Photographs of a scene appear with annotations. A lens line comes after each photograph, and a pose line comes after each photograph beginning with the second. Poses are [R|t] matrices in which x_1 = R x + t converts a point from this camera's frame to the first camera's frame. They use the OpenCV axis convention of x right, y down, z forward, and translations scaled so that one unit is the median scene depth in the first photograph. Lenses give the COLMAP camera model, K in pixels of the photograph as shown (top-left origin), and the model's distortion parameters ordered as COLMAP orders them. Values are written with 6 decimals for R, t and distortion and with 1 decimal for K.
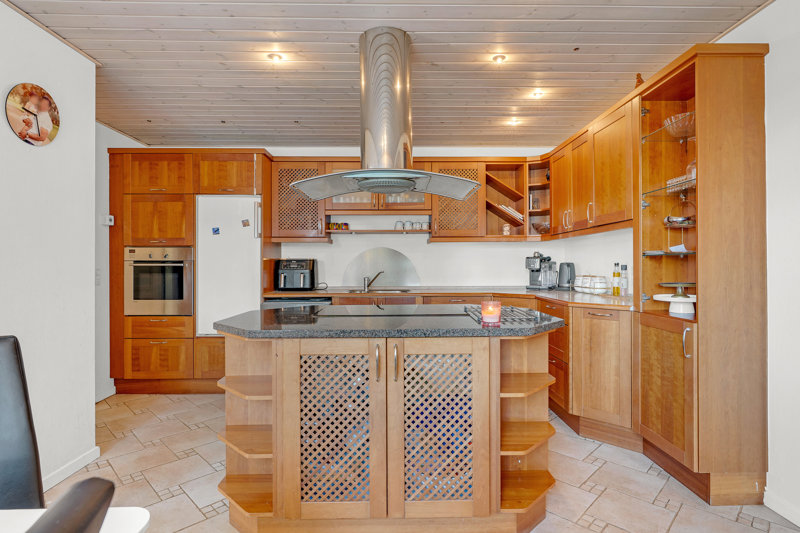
lens RADIAL K [[402.9, 0, 400.5], [0, 402.9, 262.6], [0, 0, 1]] dist [-0.000364, 0.000228]
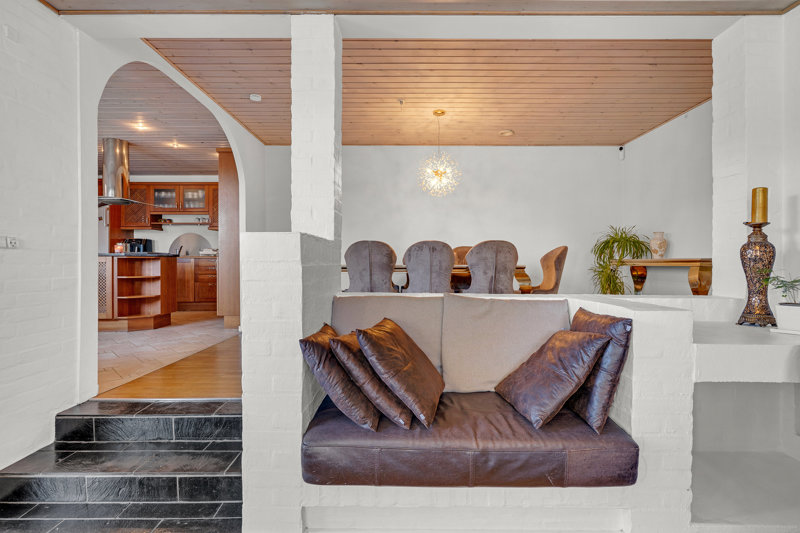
lens RADIAL K [[402.9, 0, 401.8], [0, 402.9, 263.4], [0, 0, 1]] dist [-0.000364, 0.000228]
pose [[0.999389, 0.007675, -0.034111, 1.015869], [-0.007566, 0.999966, 0.003347, 0.088547], [0.034135, -0.003087, 0.999412, -0.776721]]
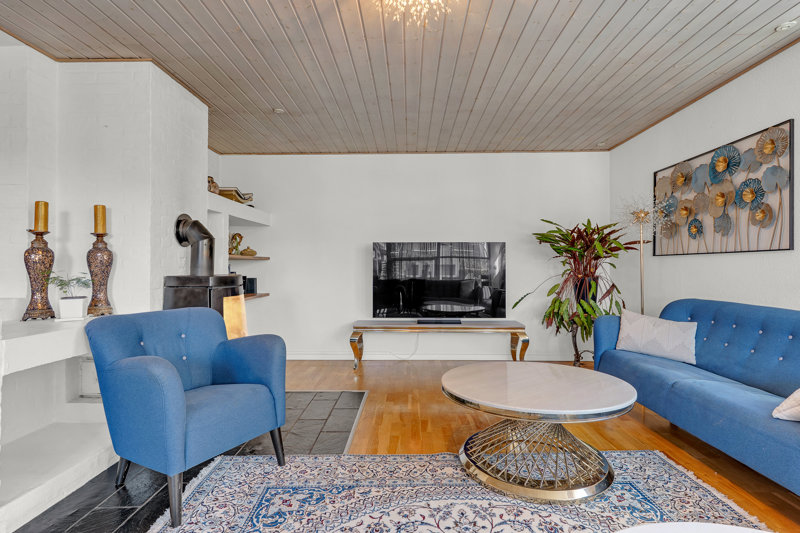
lens RADIAL K [[402.9, 0, 399.5], [0, 402.9, 265.8], [0, 0, 1]] dist [-0.000364, 0.000228]
pose [[0.065517, 0.006137, 0.997833, 0.882770], [-0.002753, 0.999978, -0.005969, 0.088633], [-0.997848, -0.002356, 0.065533, -0.823194]]
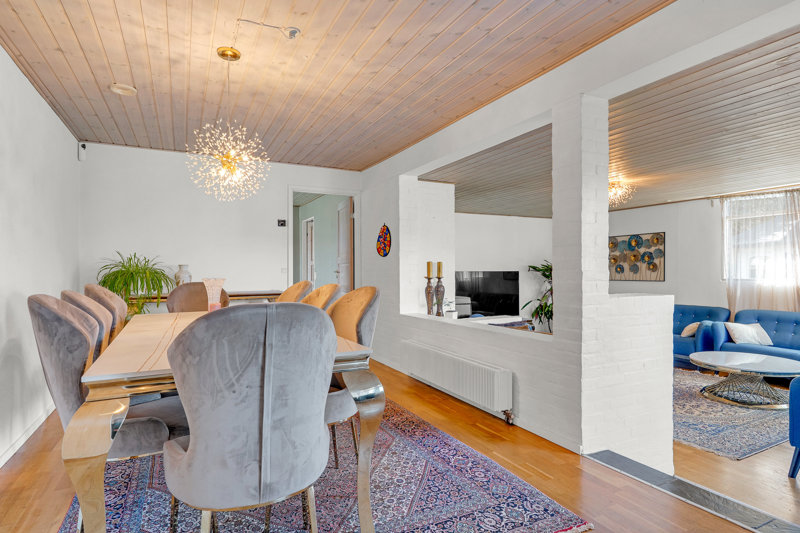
lens RADIAL K [[439.7, 0, 400.8], [0, 439.7, 269.8], [0, 0, 1]] dist [-0.000959, -0.000269]
pose [[-0.416261, 0.005913, 0.909226, 0.339459], [0.001284, 0.999982, -0.005916, 0.017804], [-0.909244, -0.001295, -0.416261, 0.385925]]
